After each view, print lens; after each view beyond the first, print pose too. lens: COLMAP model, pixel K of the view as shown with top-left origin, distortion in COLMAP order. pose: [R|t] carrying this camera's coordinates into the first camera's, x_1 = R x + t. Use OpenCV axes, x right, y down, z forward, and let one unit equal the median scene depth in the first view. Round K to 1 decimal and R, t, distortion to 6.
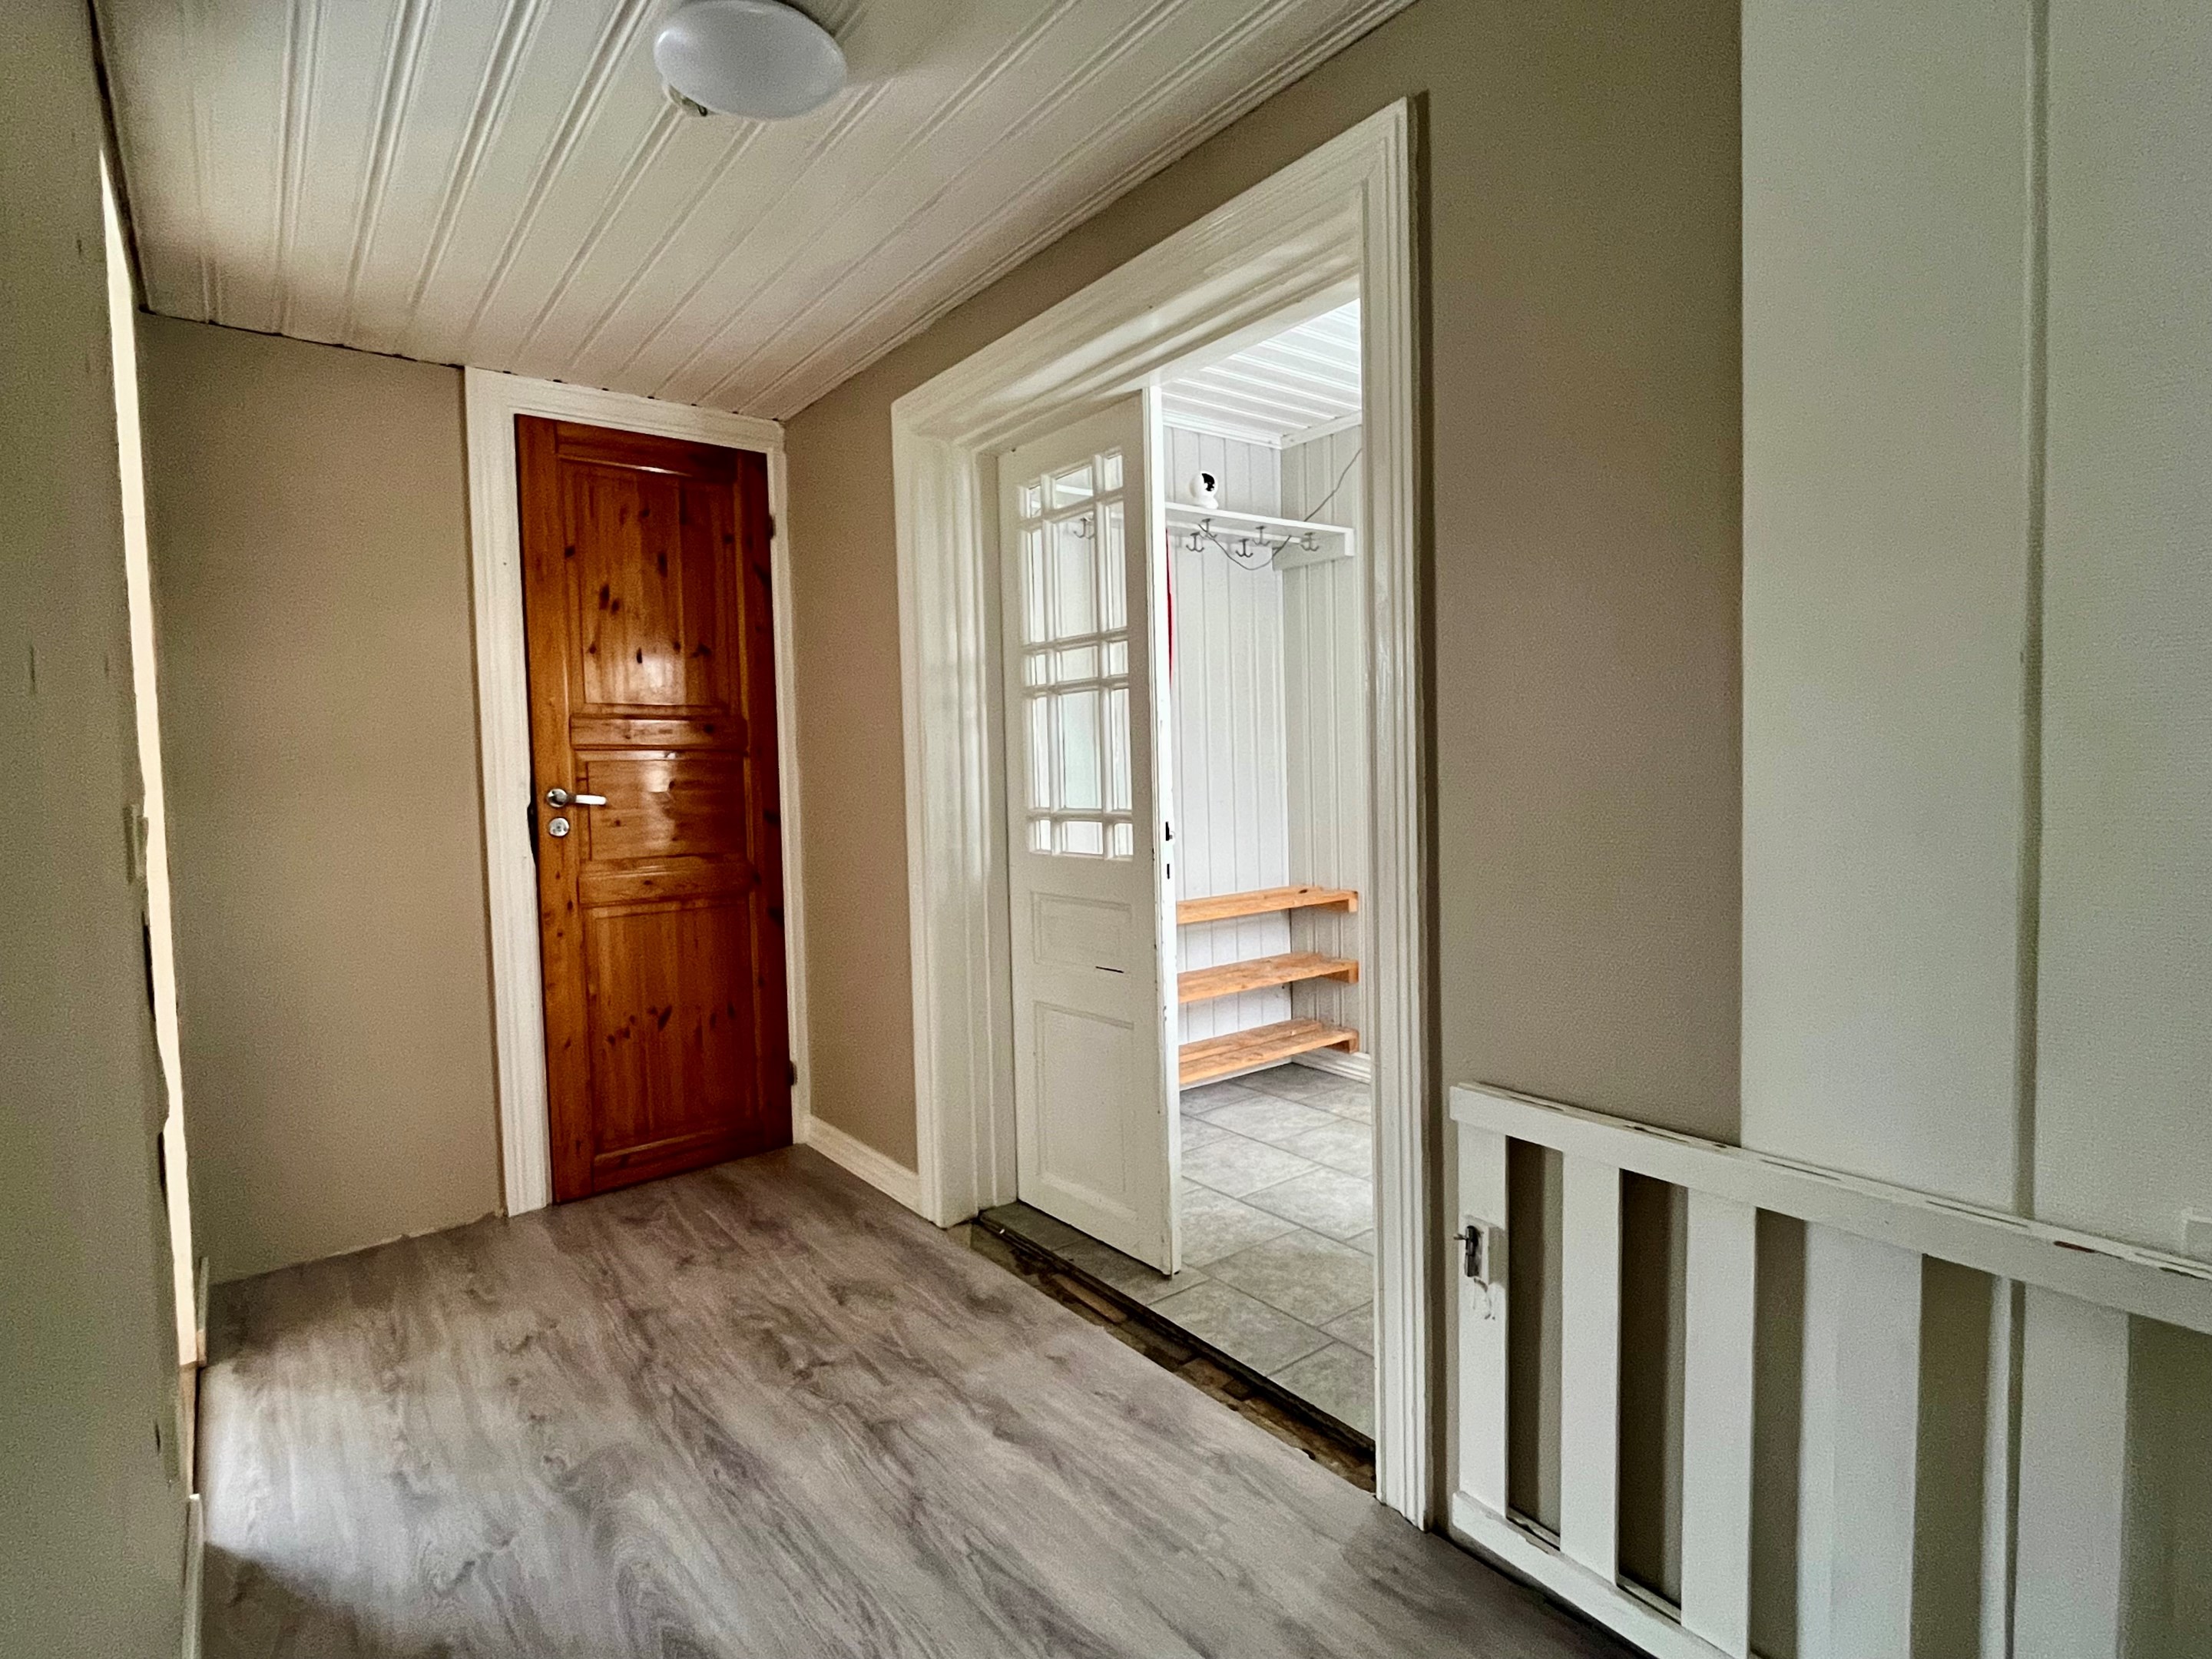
lens RADIAL K [[1110.7, 0, 1098.6], [0, 1110.7, 826.2], [0, 0, 1]] dist [-0.000220, -0.000623]
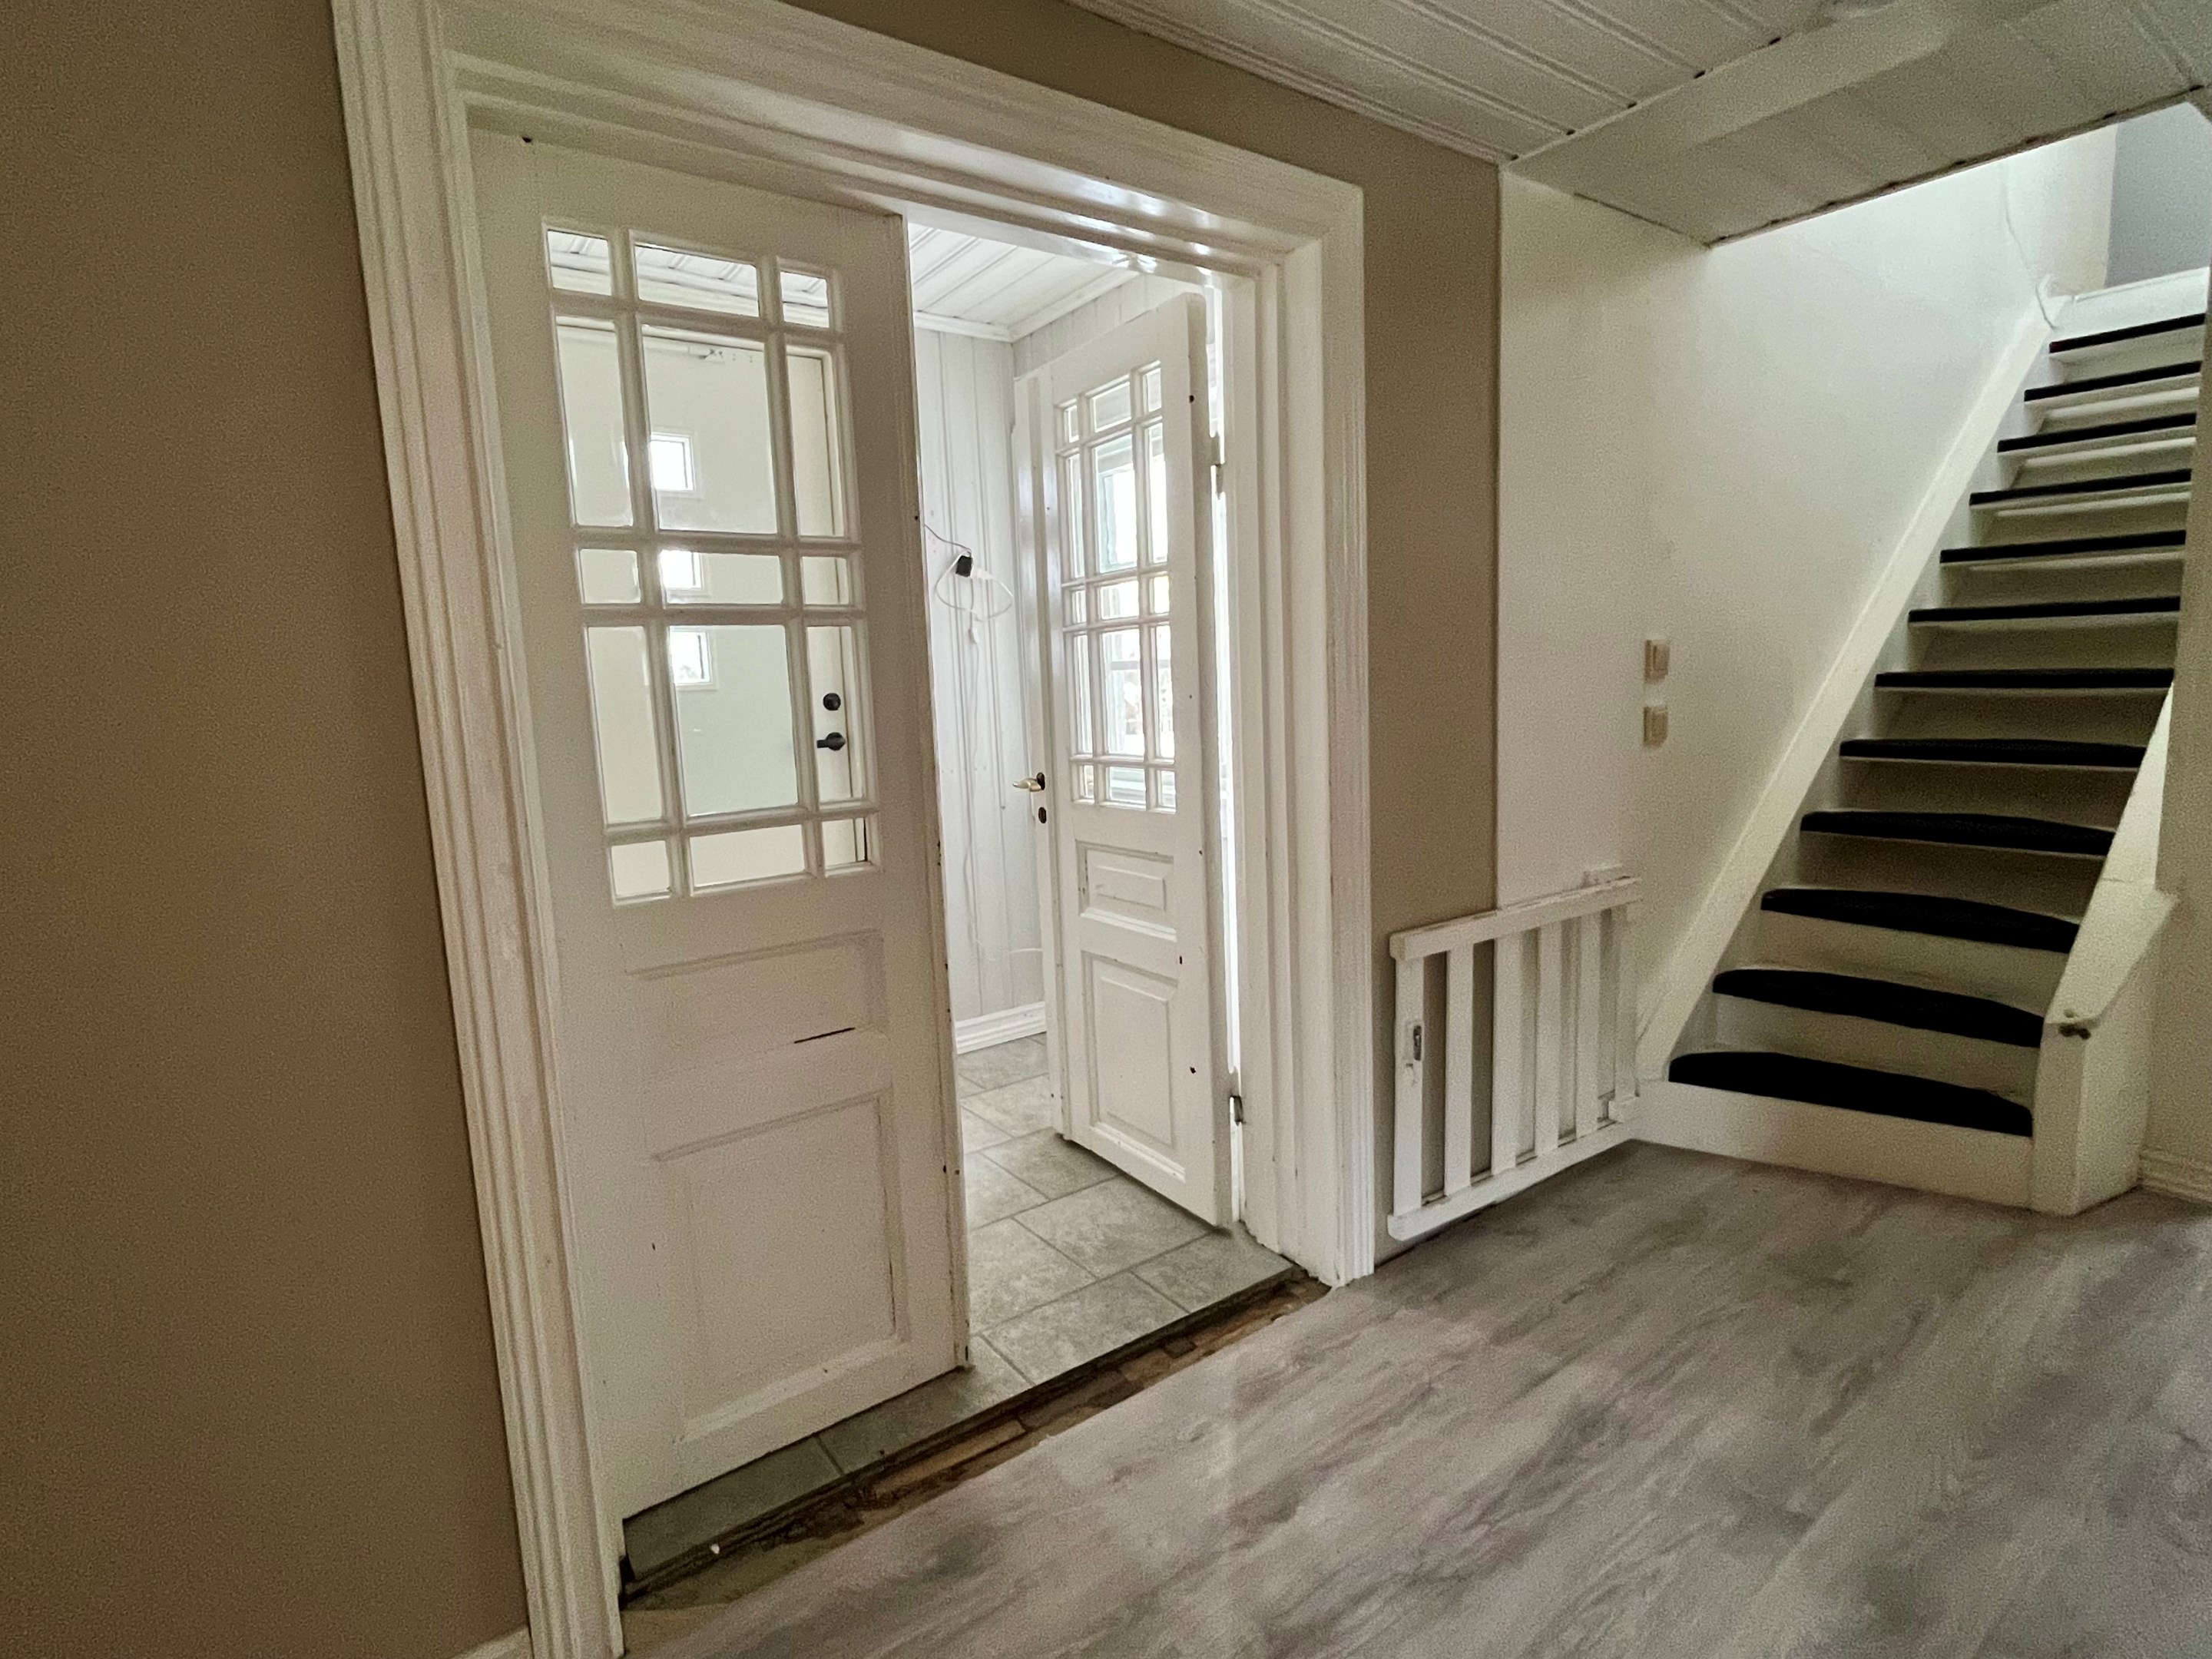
lens RADIAL K [[1110.7, 0, 1098.6], [0, 1110.7, 826.2], [0, 0, 1]] dist [-0.000220, -0.000623]
pose [[0.036172, -0.110147, 0.993257, -0.781070], [0.092363, 0.990022, 0.106424, -0.067310], [-0.995068, 0.087890, 0.045985, 0.939885]]
